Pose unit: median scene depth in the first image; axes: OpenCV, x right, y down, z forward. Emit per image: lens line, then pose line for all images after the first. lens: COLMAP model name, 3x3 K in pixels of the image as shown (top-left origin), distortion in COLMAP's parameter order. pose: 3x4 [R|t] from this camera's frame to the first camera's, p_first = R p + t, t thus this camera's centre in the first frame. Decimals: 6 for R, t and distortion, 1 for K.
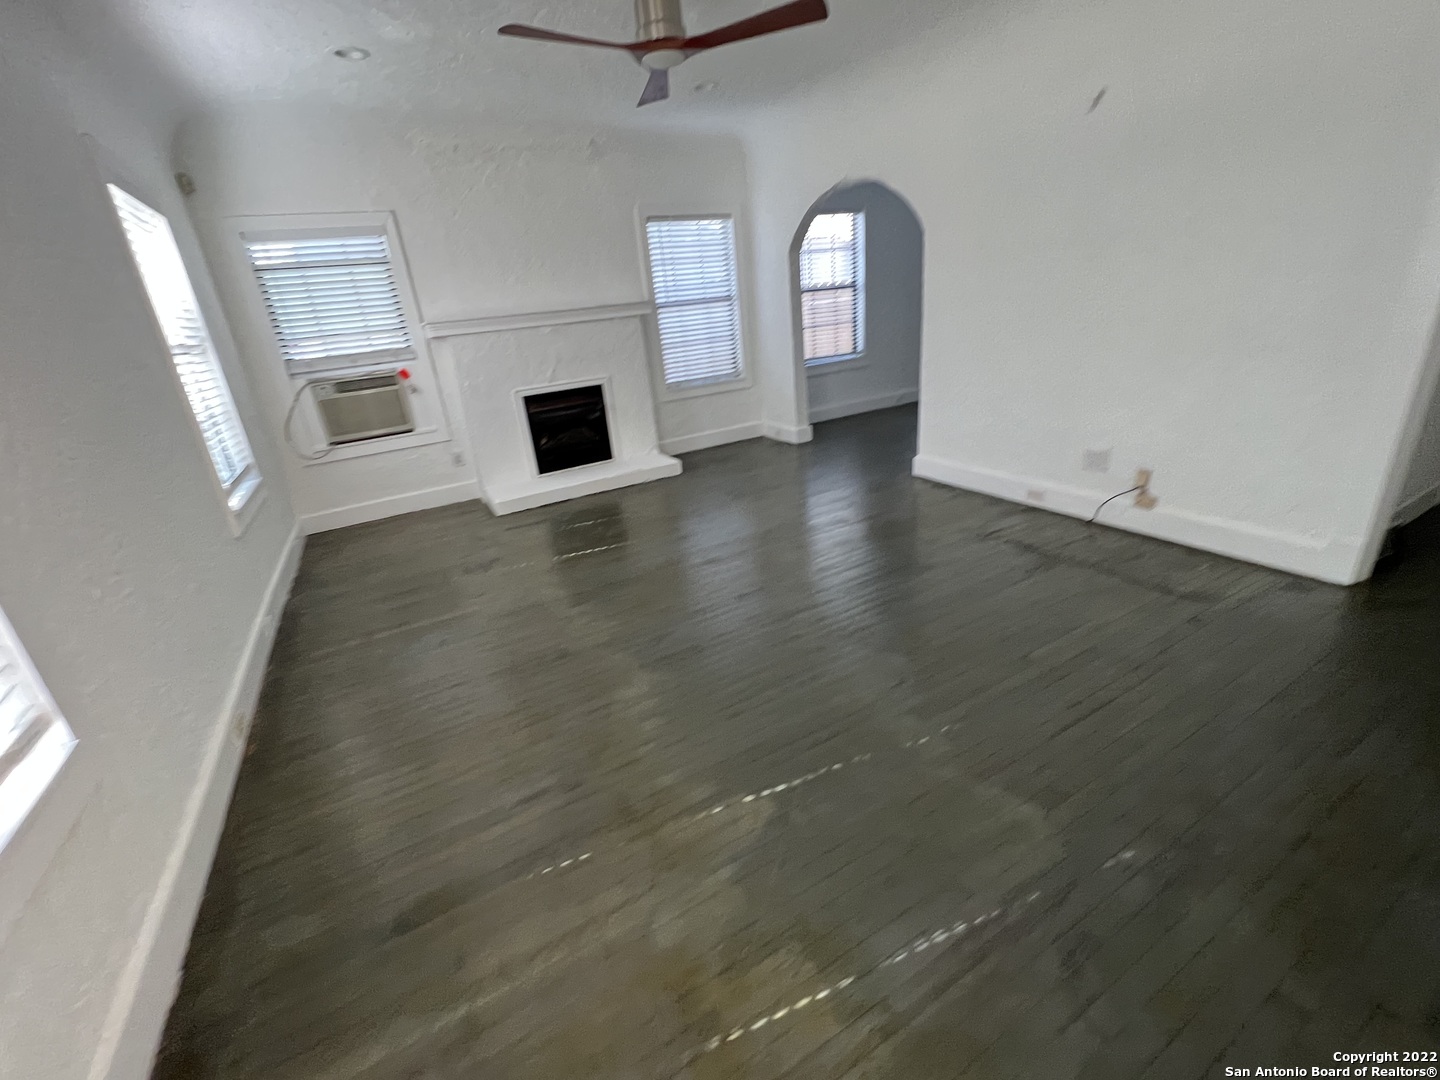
lens RADIAL K [[612.8, 0, 703.6], [0, 612.8, 539.0], [0, 0, 1]] dist [-0.000872, -0.000162]
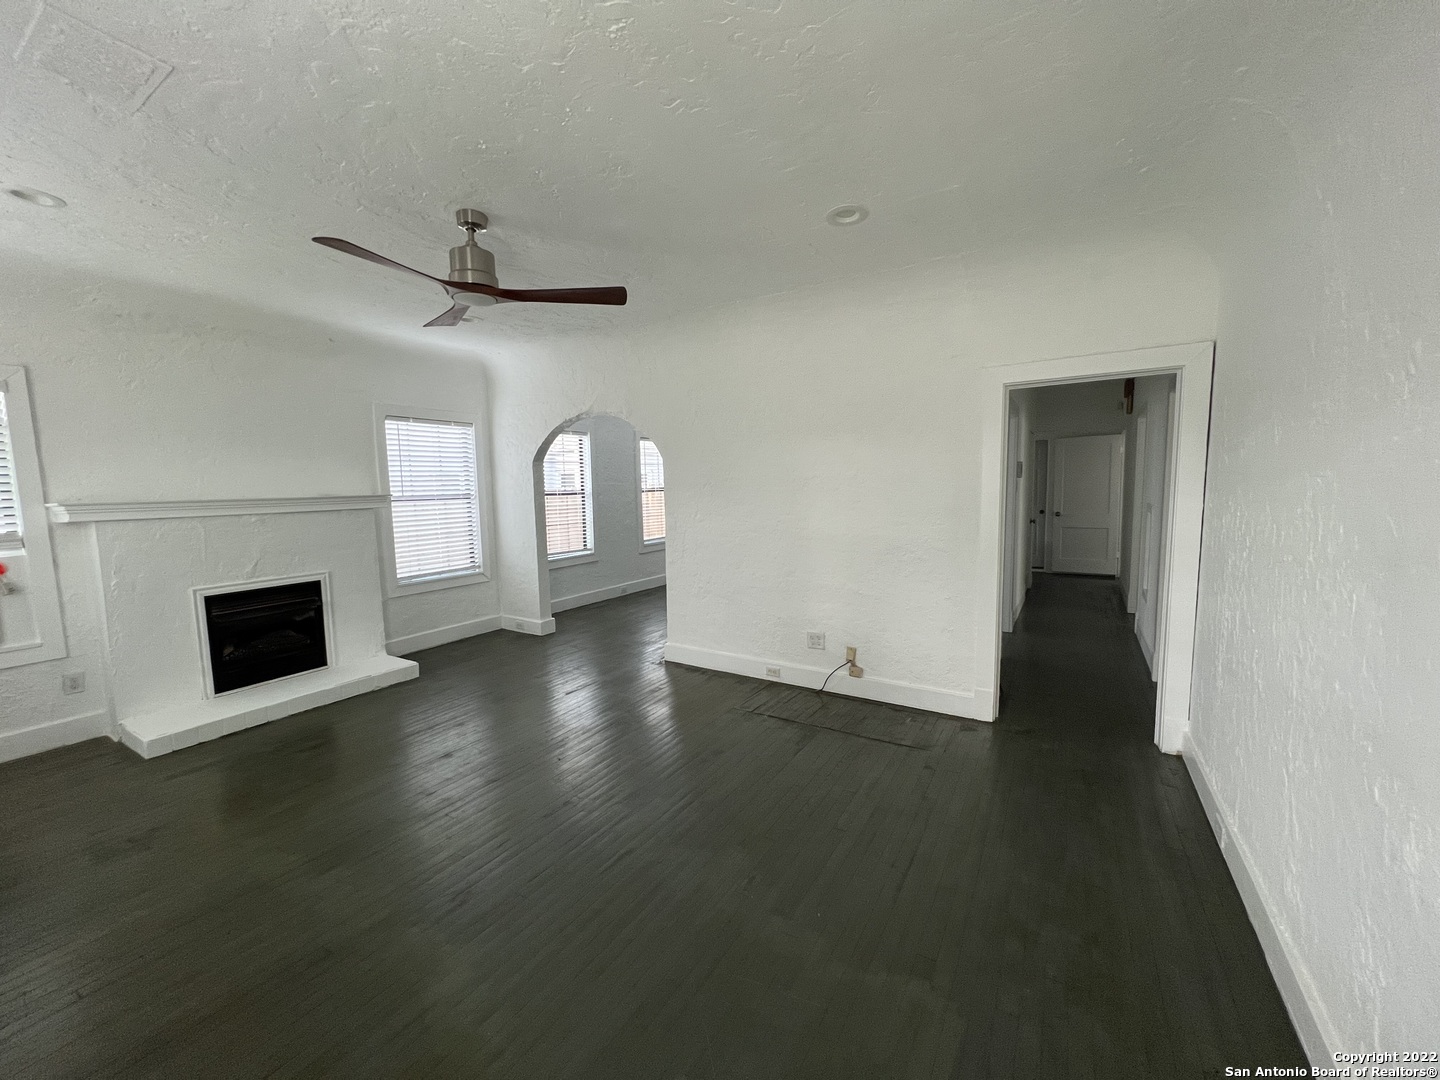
lens RADIAL K [[578.2, 0, 716.6], [0, 578.2, 538.1], [0, 0, 1]] dist [0.000156, 0.000337]
pose [[0.868582, 0.032252, 0.494495, -0.097644], [0.117626, 0.955942, -0.268959, -0.025002], [-0.481383, 0.291778, 0.826521, 0.033038]]
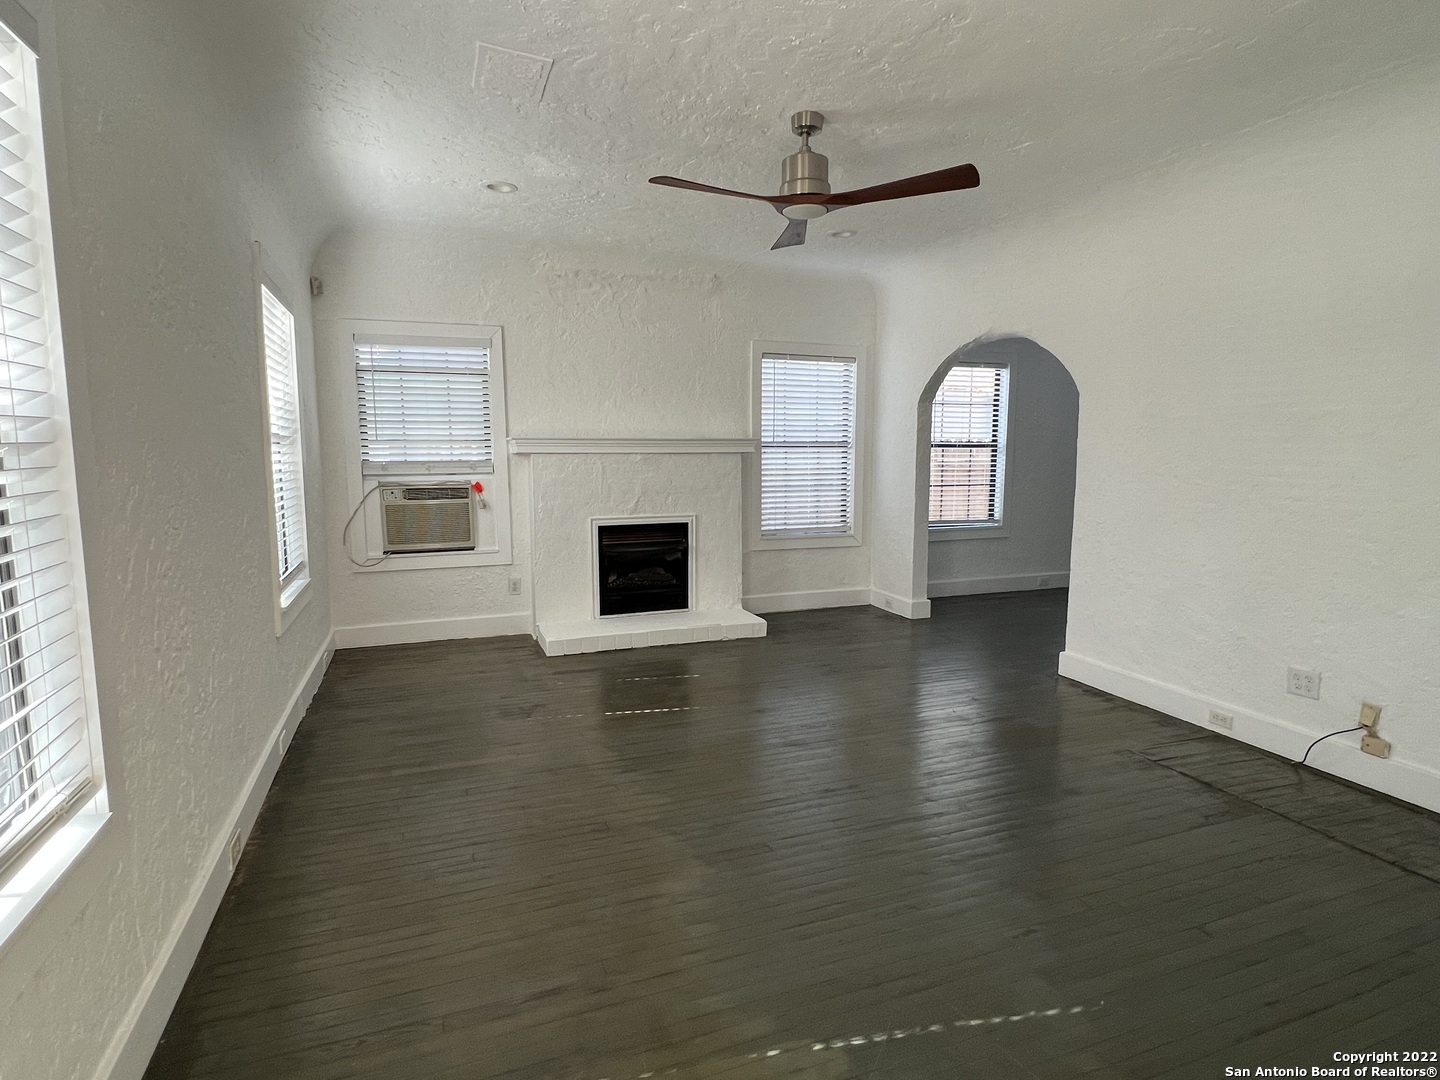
lens RADIAL K [[755.5, 0, 700.8], [0, 755.5, 539.9], [0, 0, 1]] dist [0.005021, 0.000466]
pose [[0.984984, 0.113242, -0.130317, -0.006149], [-0.140865, 0.963558, -0.227404, 0.015294], [0.099816, 0.242347, 0.965041, -0.035391]]
